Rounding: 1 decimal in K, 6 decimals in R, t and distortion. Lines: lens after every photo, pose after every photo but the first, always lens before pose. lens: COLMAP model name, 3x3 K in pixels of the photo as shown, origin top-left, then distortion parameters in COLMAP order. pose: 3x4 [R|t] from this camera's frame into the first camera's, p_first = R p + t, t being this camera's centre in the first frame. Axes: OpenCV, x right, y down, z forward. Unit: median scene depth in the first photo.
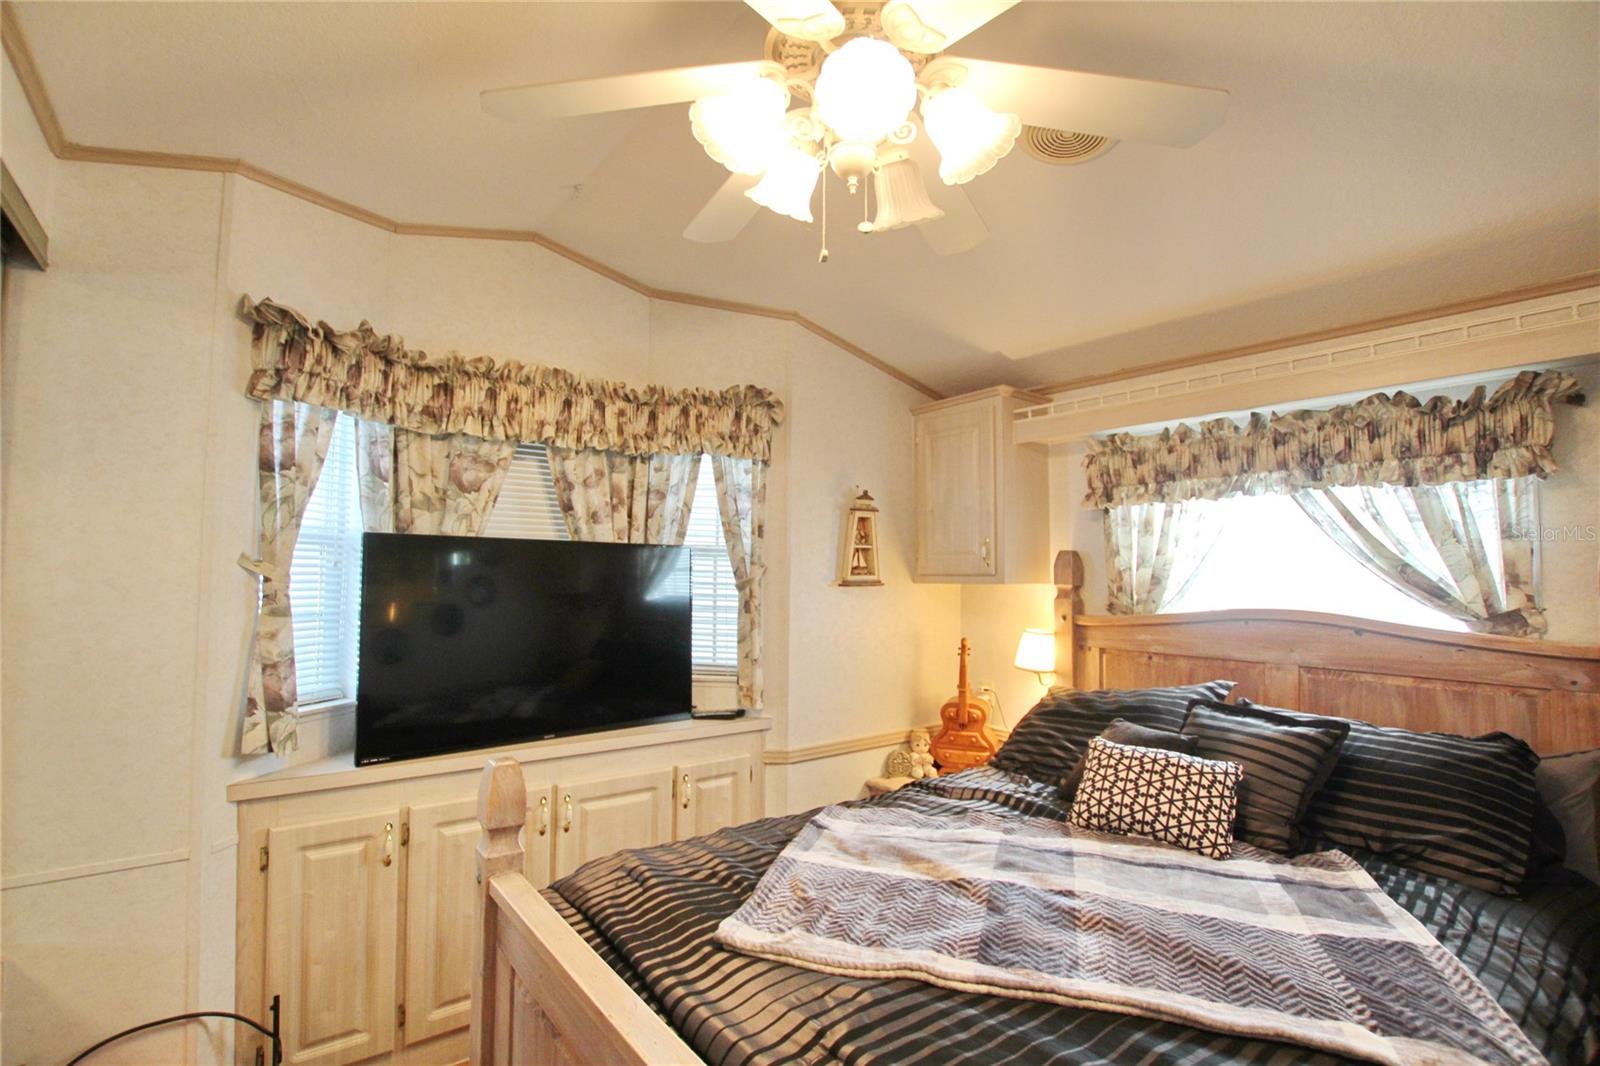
lens RADIAL K [[741.6, 0, 793.2], [0, 741.6, 536.1], [0, 0, 1]] dist [-0.037869, 0.006414]
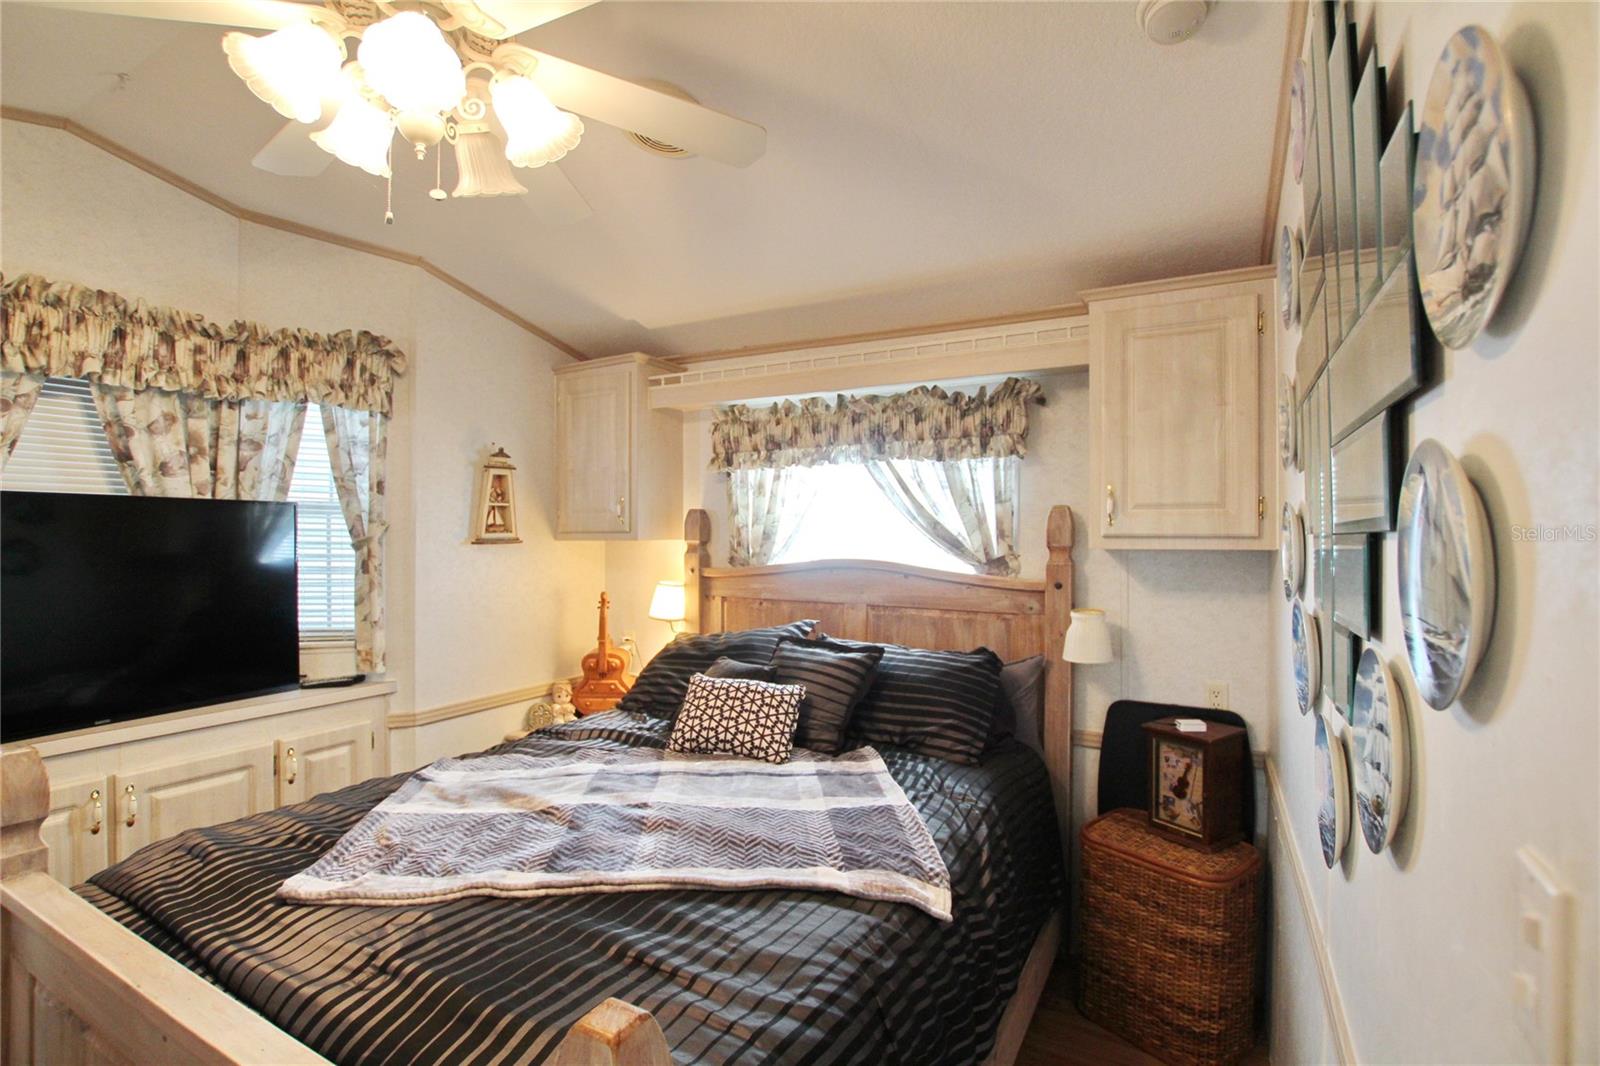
lens RADIAL K [[741.6, 0, 793.2], [0, 741.6, 536.1], [0, 0, 1]] dist [-0.037869, 0.006414]
pose [[0.917295, -0.008781, 0.398113, 0.077473], [-0.014239, 0.998394, 0.054829, -0.003837], [-0.397955, -0.055963, 0.915697, -0.082930]]
